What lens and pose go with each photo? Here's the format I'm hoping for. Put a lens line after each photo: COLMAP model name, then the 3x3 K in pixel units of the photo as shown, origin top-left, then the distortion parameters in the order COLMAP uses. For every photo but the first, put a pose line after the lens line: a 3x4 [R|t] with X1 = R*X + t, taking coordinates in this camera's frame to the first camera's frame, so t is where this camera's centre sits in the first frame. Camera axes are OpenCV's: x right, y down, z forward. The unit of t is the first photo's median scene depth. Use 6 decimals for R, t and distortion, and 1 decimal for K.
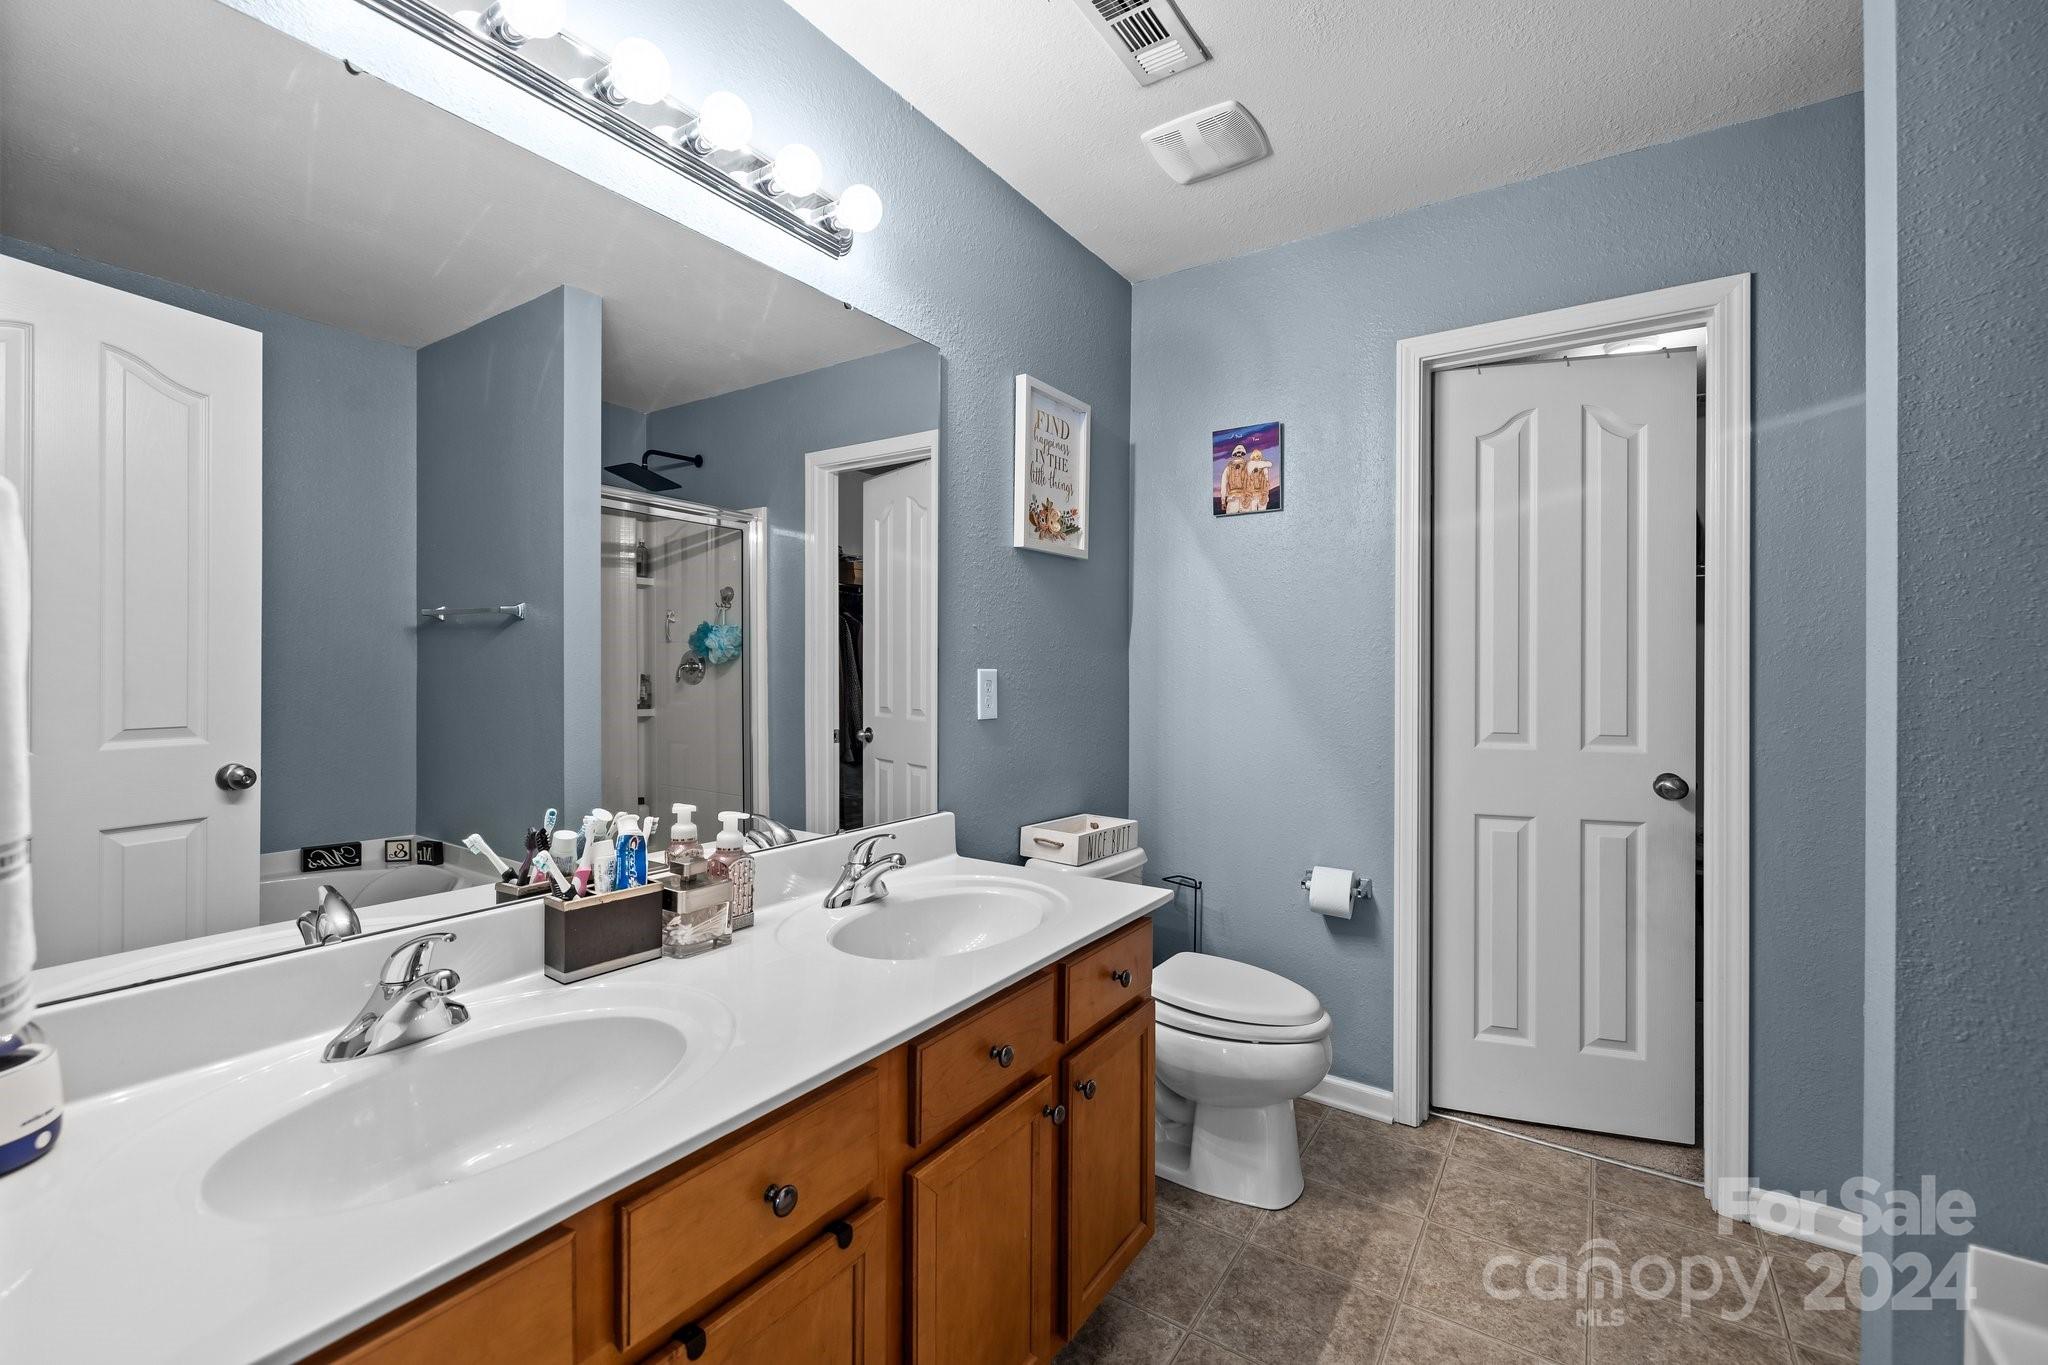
lens RADIAL K [[874.9, 0, 1012.0], [0, 874.9, 672.4], [0, 0, 1]] dist [-0.002209, -0.000171]
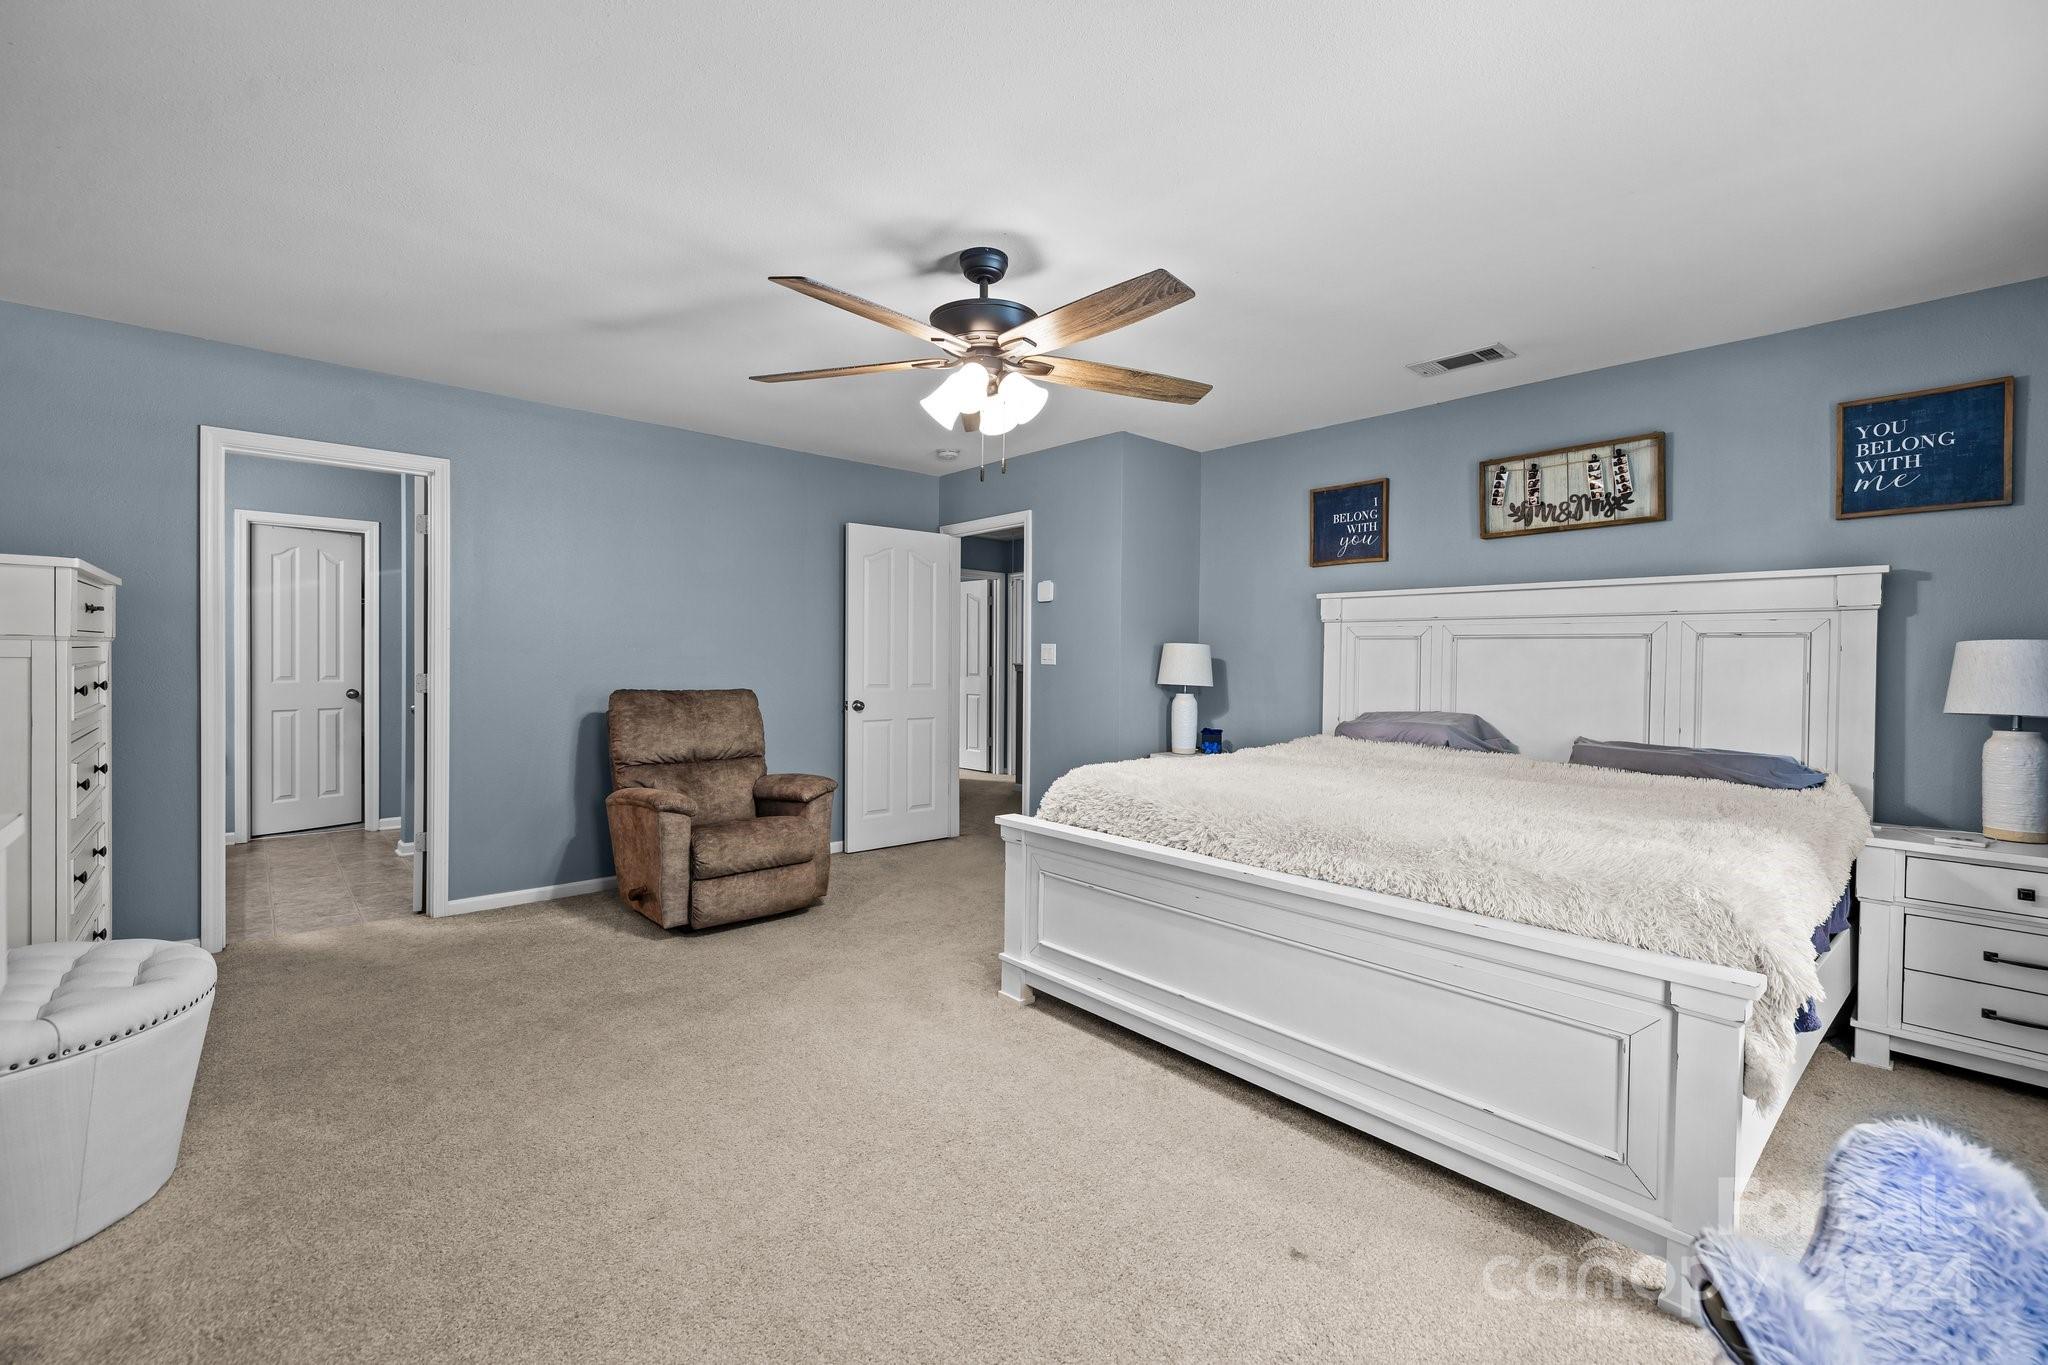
lens RADIAL K [[874.9, 0, 1011.9], [0, 874.9, 666.9], [0, 0, 1]] dist [-0.002209, -0.000171]
pose [[0.261634, -0.009962, 0.965116, -1.306313], [-0.007491, 0.999896, 0.012351, -0.003575], [-0.965138, -0.010461, 0.261532, -1.658059]]
